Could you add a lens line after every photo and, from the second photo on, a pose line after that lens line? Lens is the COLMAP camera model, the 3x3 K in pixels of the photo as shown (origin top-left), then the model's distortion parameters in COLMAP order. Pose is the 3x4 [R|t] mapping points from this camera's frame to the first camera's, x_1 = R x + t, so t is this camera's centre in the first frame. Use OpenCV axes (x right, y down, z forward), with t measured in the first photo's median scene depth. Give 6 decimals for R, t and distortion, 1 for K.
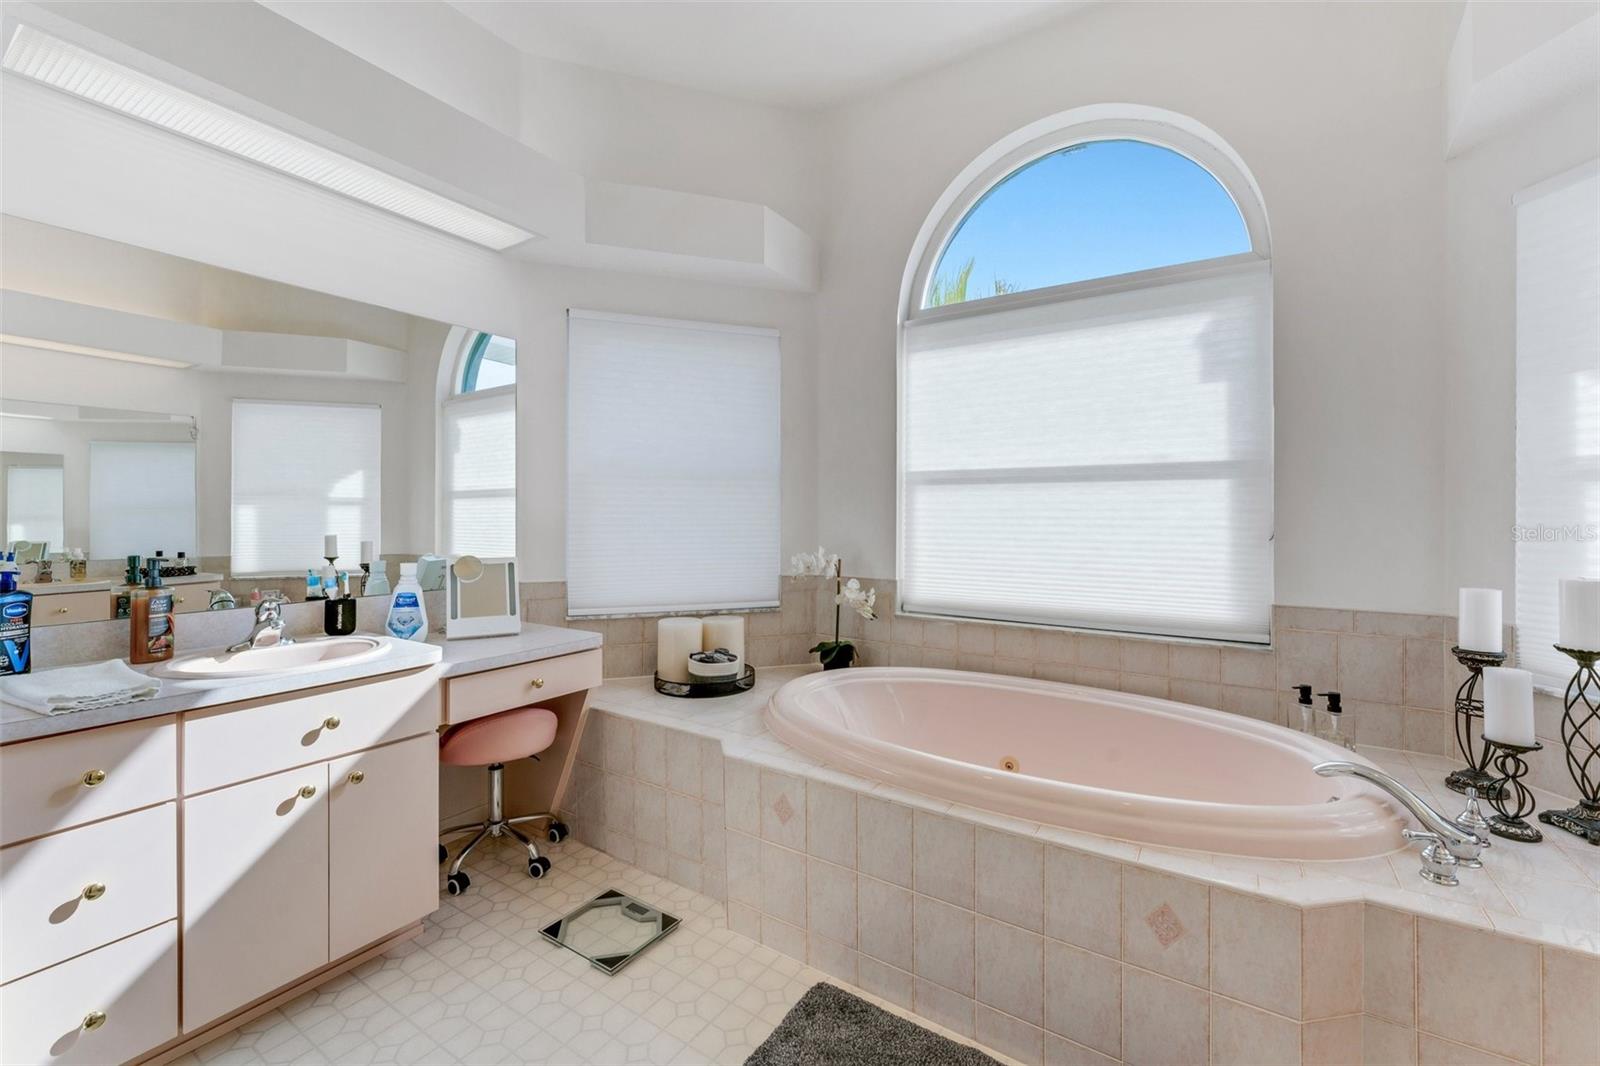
lens RADIAL K [[642.8, 0, 792.7], [0, 642.8, 518.5], [0, 0, 1]] dist [-0.003186, 0.000366]
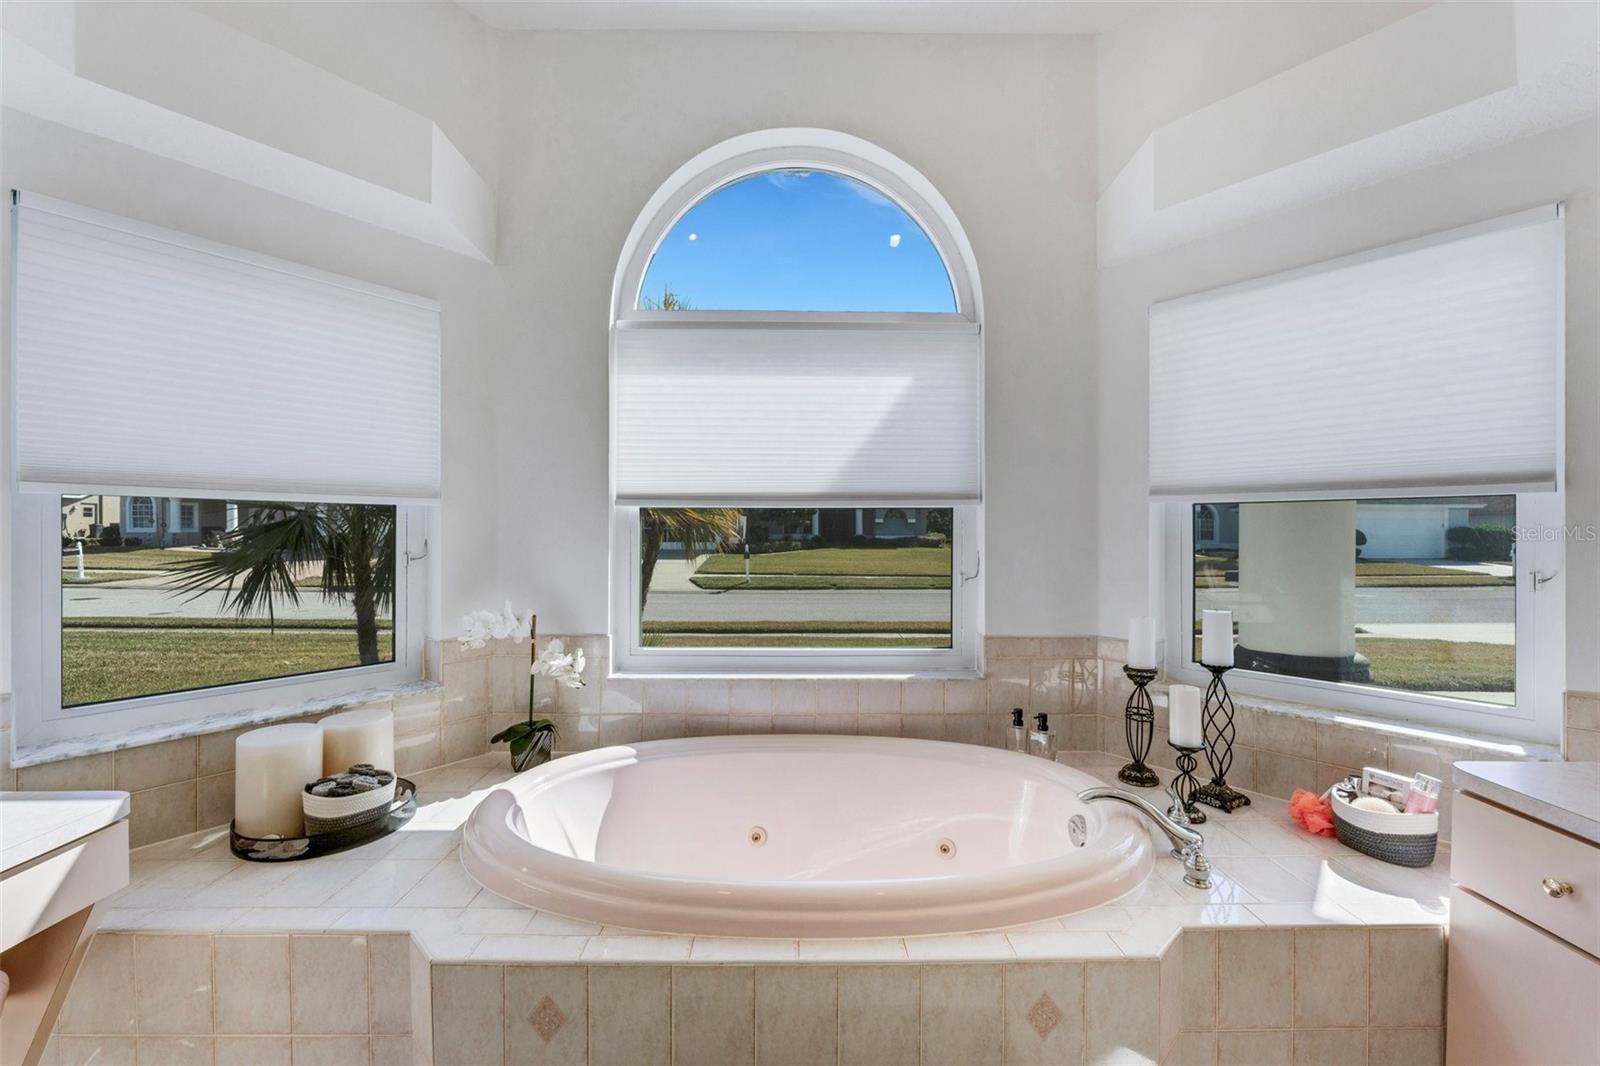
lens RADIAL K [[657.9, 0, 793.3], [0, 657.9, 534.9], [0, 0, 1]] dist [-0.006140, 0.000272]
pose [[0.829509, -0.007435, 0.558444, -0.133931], [0.007051, 0.999971, 0.002839, -0.040614], [-0.558449, 0.001583, 0.829537, 0.212745]]
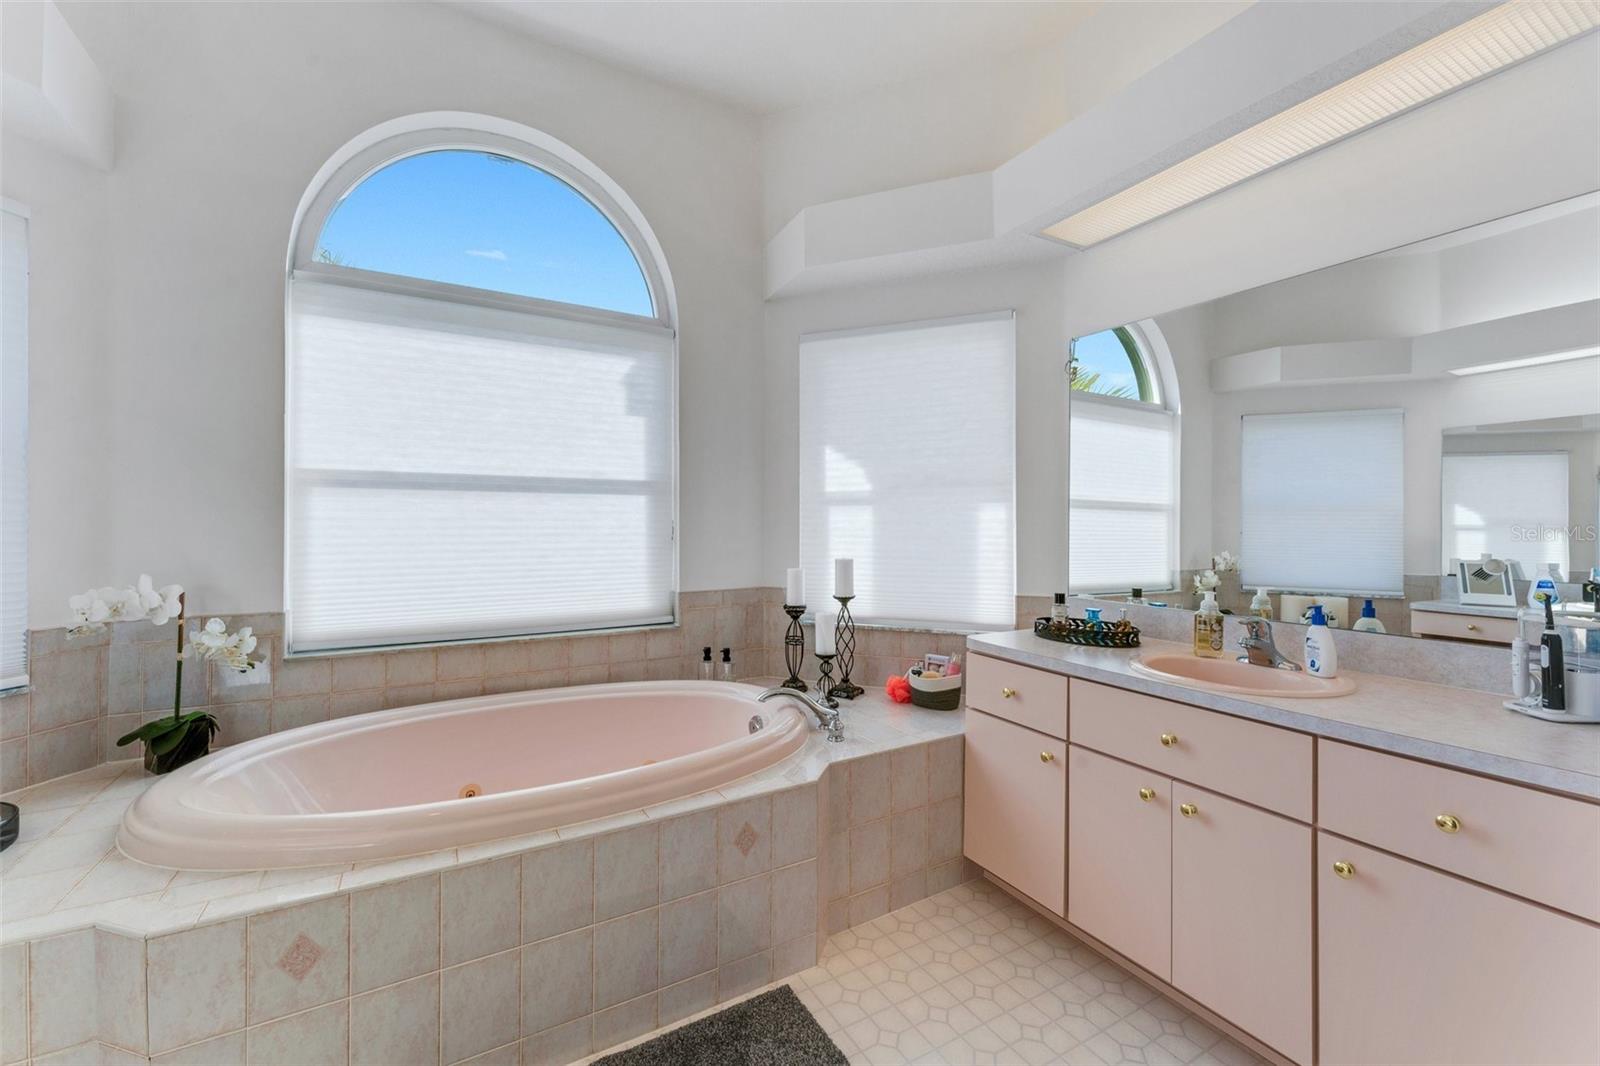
lens RADIAL K [[642.8, 0, 783.4], [0, 642.8, 525.1], [0, 0, 1]] dist [-0.003186, 0.000366]
pose [[0.463459, -0.004023, 0.886109, -0.281428], [0.007065, 0.999975, 0.000845, -0.002580], [-0.886090, 0.005869, 0.463475, 0.169469]]
